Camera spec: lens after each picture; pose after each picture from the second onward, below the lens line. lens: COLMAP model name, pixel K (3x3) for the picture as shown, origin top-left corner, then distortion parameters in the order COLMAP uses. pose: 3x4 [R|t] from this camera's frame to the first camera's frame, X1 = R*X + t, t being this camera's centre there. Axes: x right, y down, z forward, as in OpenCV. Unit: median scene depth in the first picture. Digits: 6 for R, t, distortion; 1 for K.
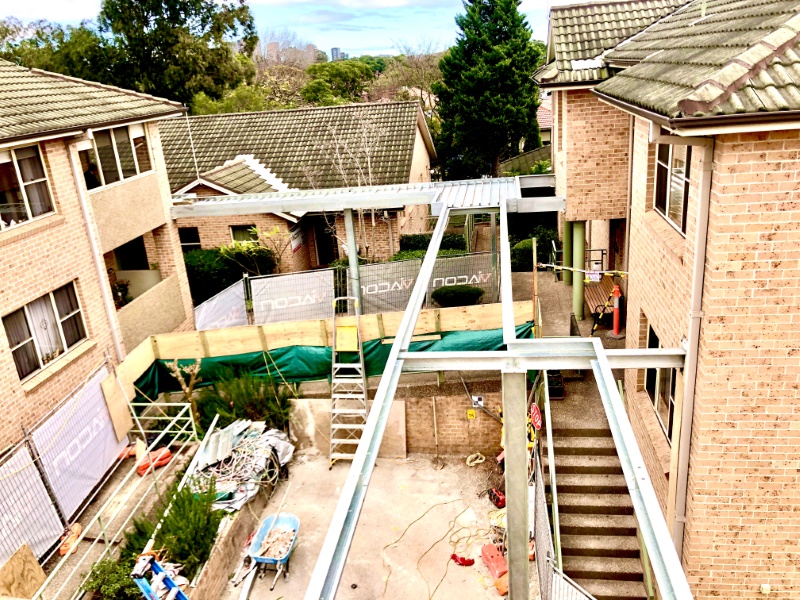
lens RADIAL K [[652.6, 0, 400.1], [0, 652.6, 299.2], [0, 0, 1]] dist [-0.040598, -0.009535]
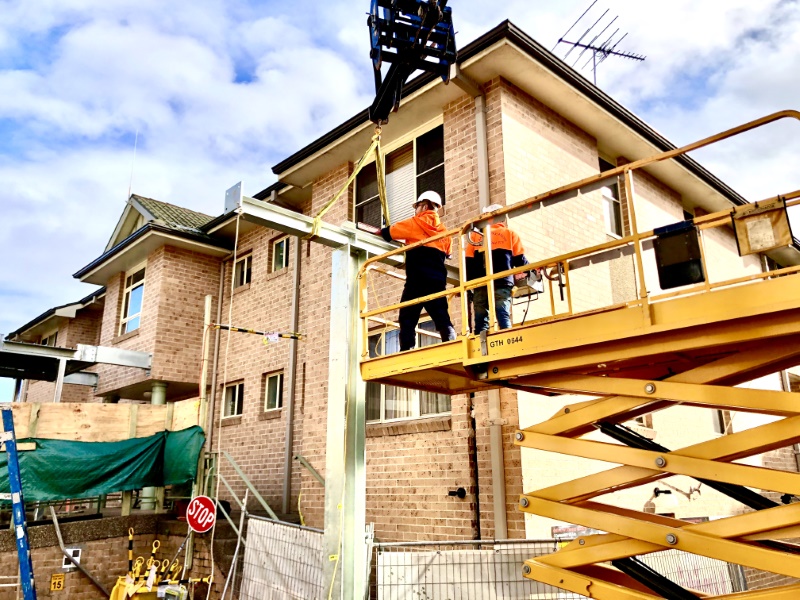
lens RADIAL K [[652.6, 0, 399.5], [0, 652.6, 298.8], [0, 0, 1]] dist [-0.040598, -0.009535]
pose [[0.625277, 0.287669, 0.725449, -0.215032], [0.210051, 0.833240, -0.511459, 0.326407], [-0.751604, 0.472184, 0.460580, 0.297676]]
